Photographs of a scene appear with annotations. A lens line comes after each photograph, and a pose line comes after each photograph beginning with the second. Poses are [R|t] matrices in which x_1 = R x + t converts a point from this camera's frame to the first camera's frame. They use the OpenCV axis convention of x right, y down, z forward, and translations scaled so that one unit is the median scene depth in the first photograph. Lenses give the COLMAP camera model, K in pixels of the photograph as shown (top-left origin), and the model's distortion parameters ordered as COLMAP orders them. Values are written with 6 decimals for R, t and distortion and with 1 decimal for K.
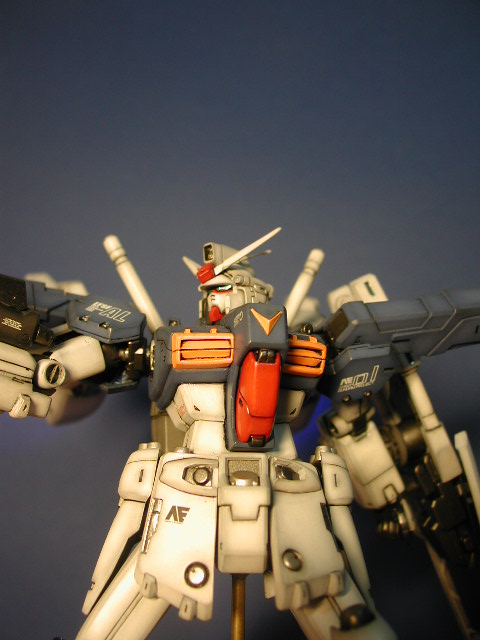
lens RADIAL K [[651.0, 0, 237.0], [0, 651.0, 322.5], [0, 0, 1]] dist [-0.180868, 0.145319]
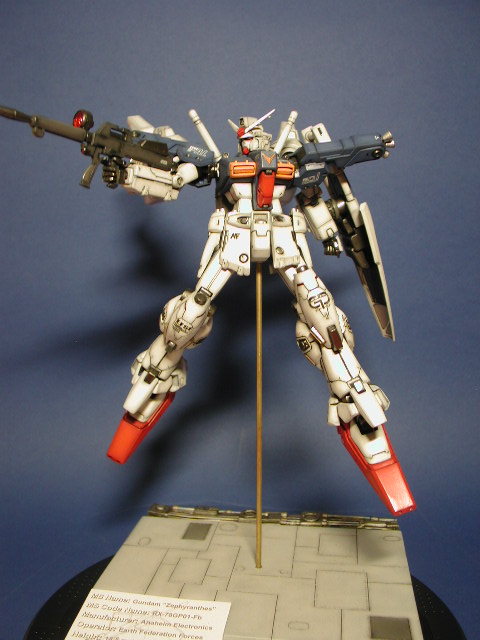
lens RADIAL K [[651.0, 0, 237.0], [0, 651.0, 322.5], [0, 0, 1]] dist [-0.180868, 0.145319]
pose [[0.999668, -0.023508, -0.010578, -0.060405], [0.025696, 0.941496, 0.336043, -0.222214], [0.002059, -0.336204, 0.941787, -1.409091]]
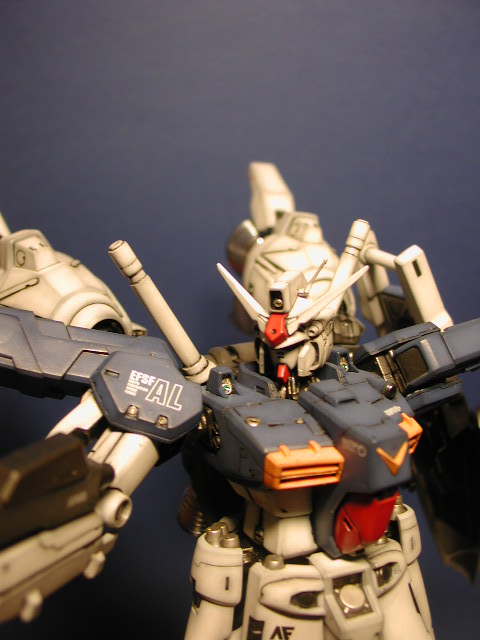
lens RADIAL K [[651.0, 0, 237.0], [0, 651.0, 322.5], [0, 0, 1]] dist [-0.180868, 0.145319]
pose [[0.965824, -0.088850, 0.243493, -0.316794], [-0.046062, 0.865625, 0.498569, -0.527257], [-0.255072, -0.492746, 0.831950, 0.416309]]
